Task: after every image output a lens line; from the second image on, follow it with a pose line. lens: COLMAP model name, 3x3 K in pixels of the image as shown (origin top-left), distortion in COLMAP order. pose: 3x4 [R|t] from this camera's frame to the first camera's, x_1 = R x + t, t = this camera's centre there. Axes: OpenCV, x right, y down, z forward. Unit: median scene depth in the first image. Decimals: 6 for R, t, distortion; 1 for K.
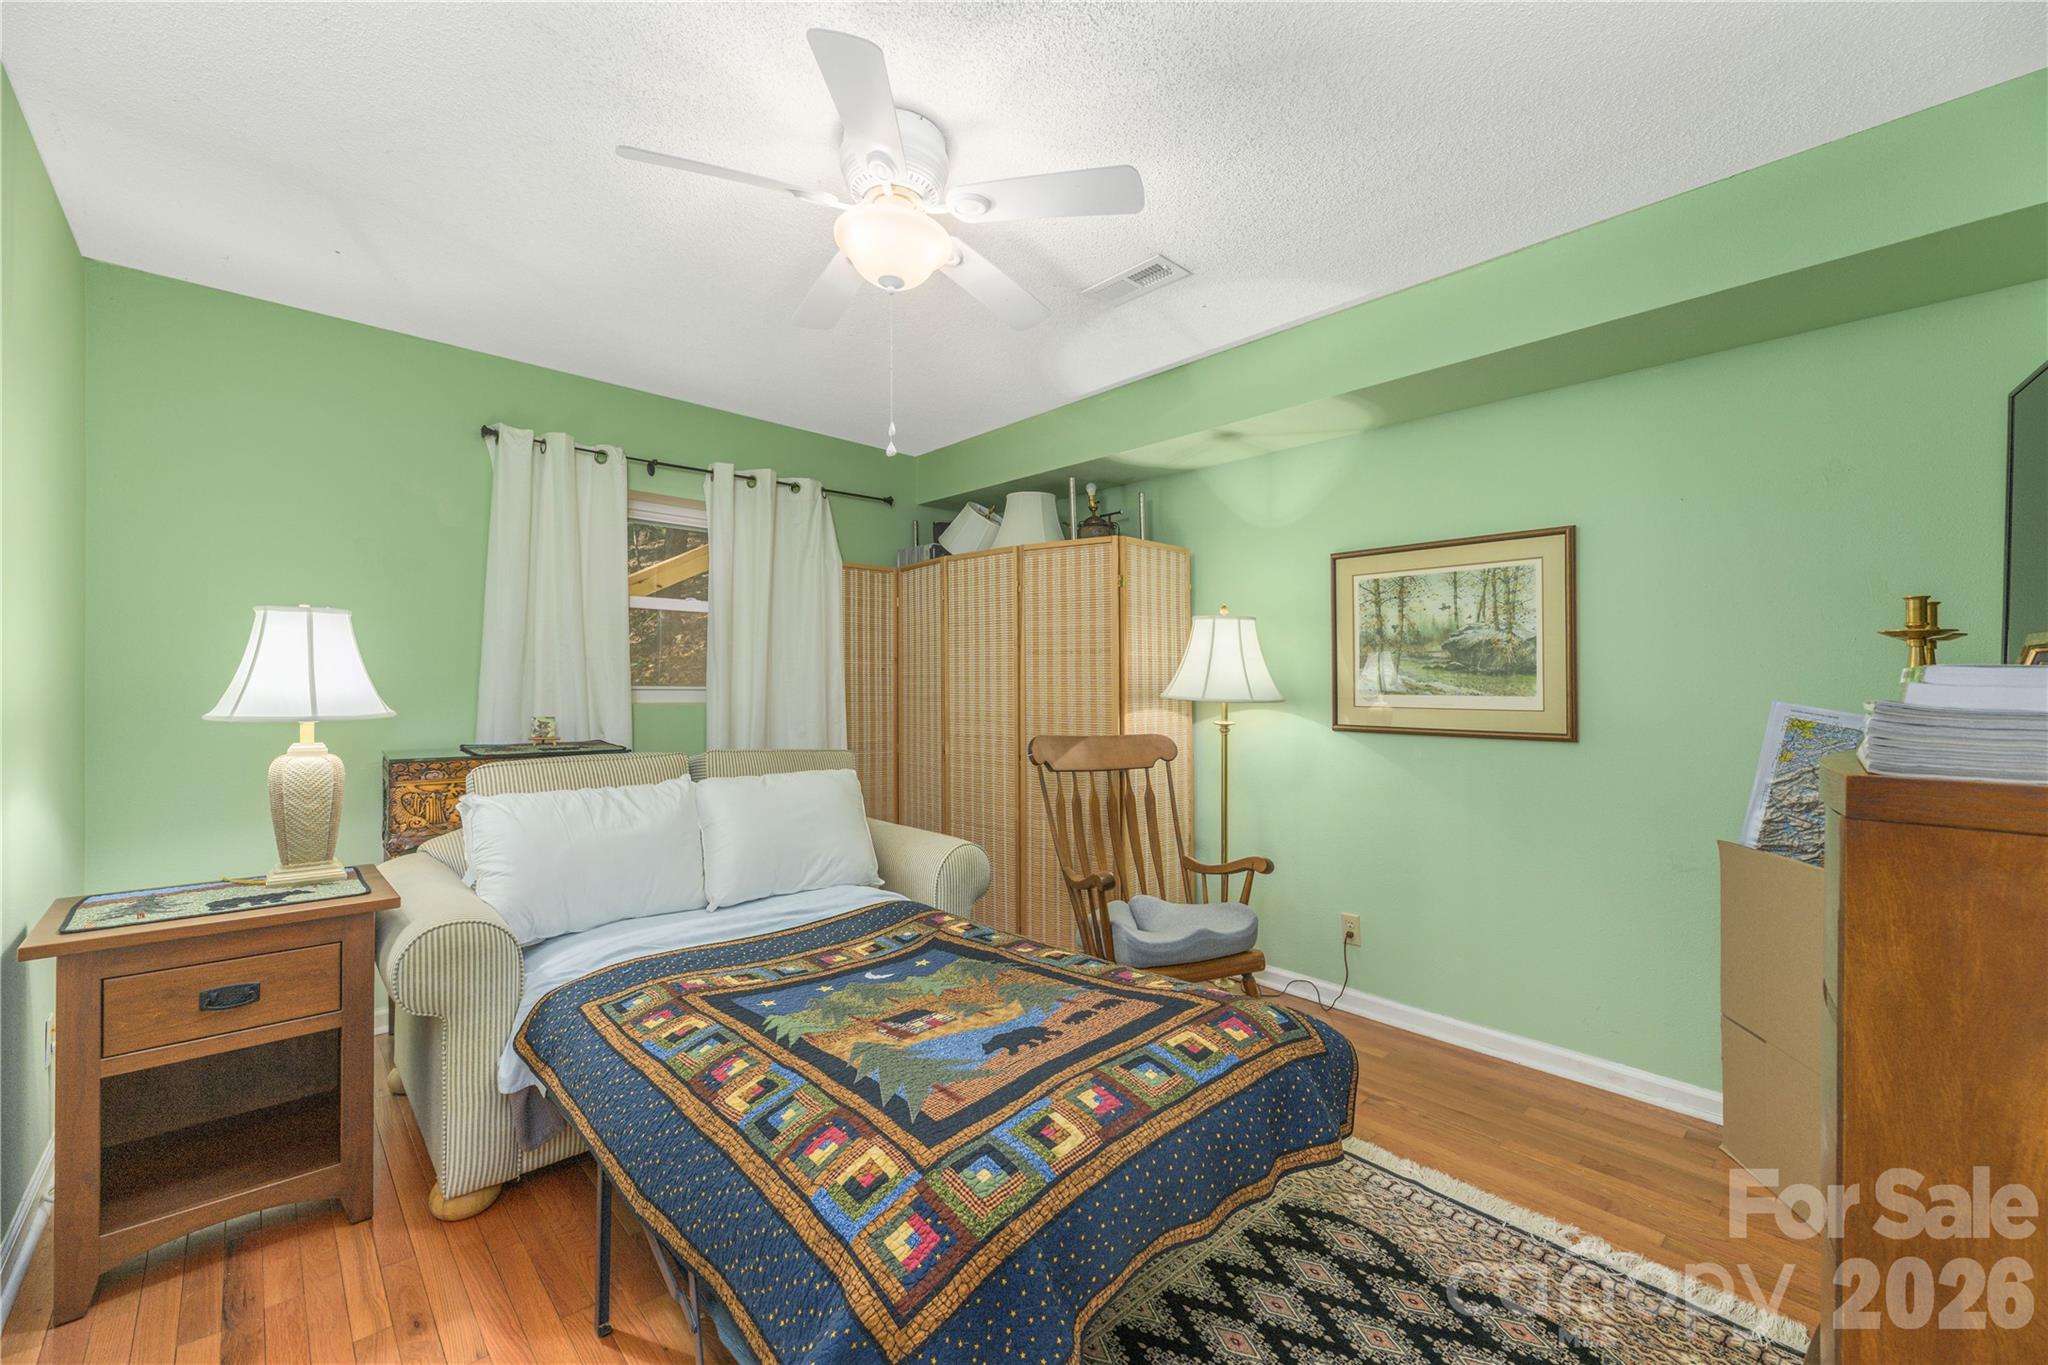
lens RADIAL K [[821.5, 0, 1021.3], [0, 821.5, 682.2], [0, 0, 1]] dist [-0.000974, 0.000099]
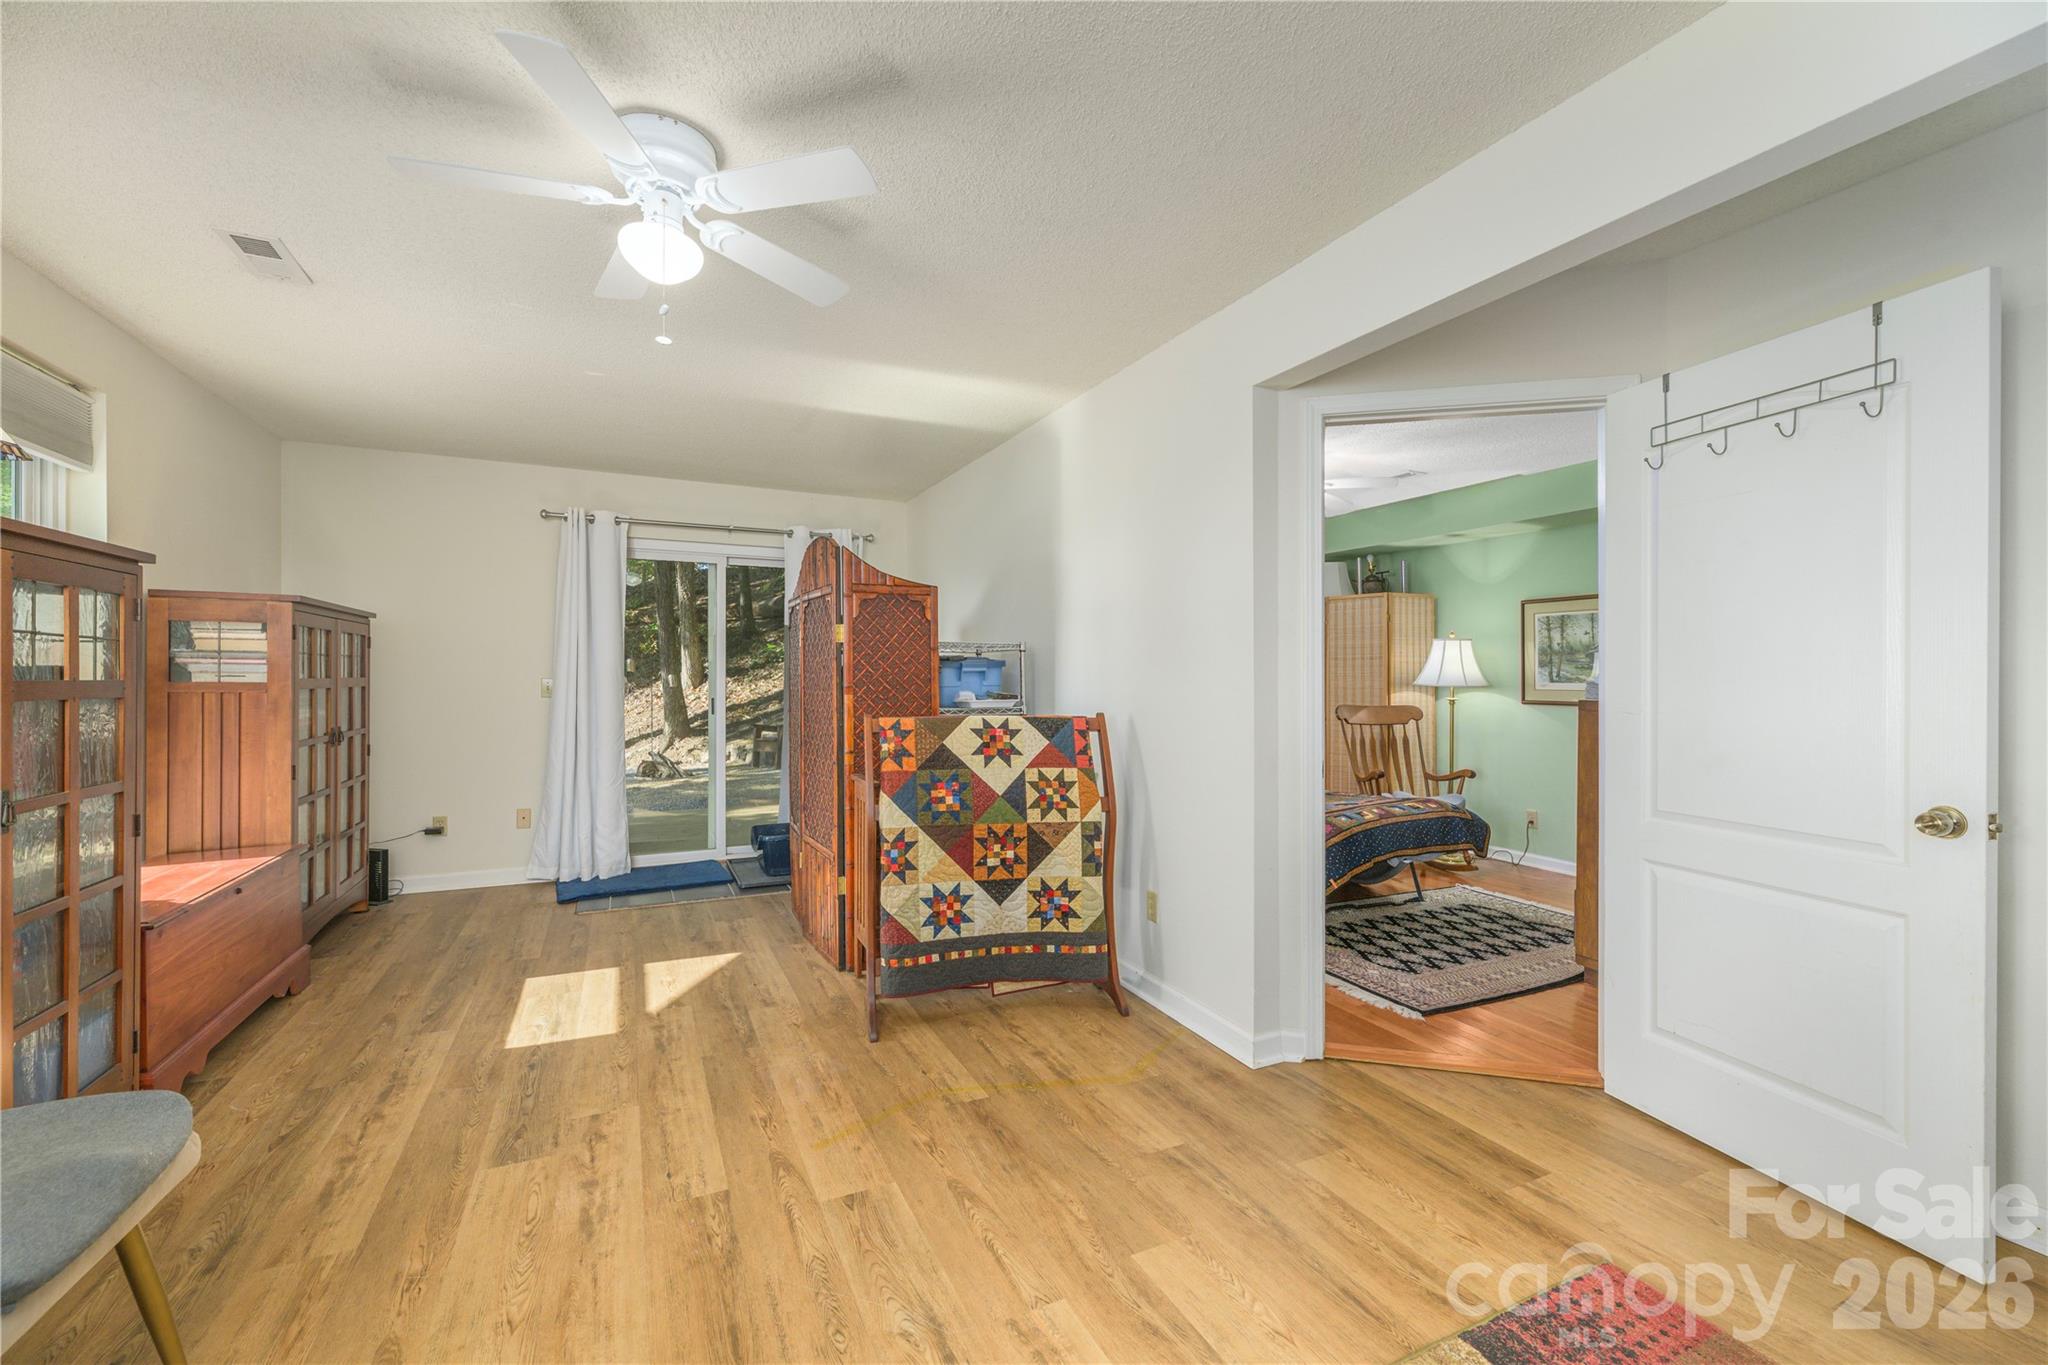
lens RADIAL K [[821.5, 0, 1029.3], [0, 821.5, 695.5], [0, 0, 1]] dist [-0.000974, 0.000099]
pose [[0.956652, 0.004627, -0.291197, -0.102361], [0.002435, 0.999712, 0.023884, -0.001741], [0.291223, -0.023557, 0.956365, -0.904226]]
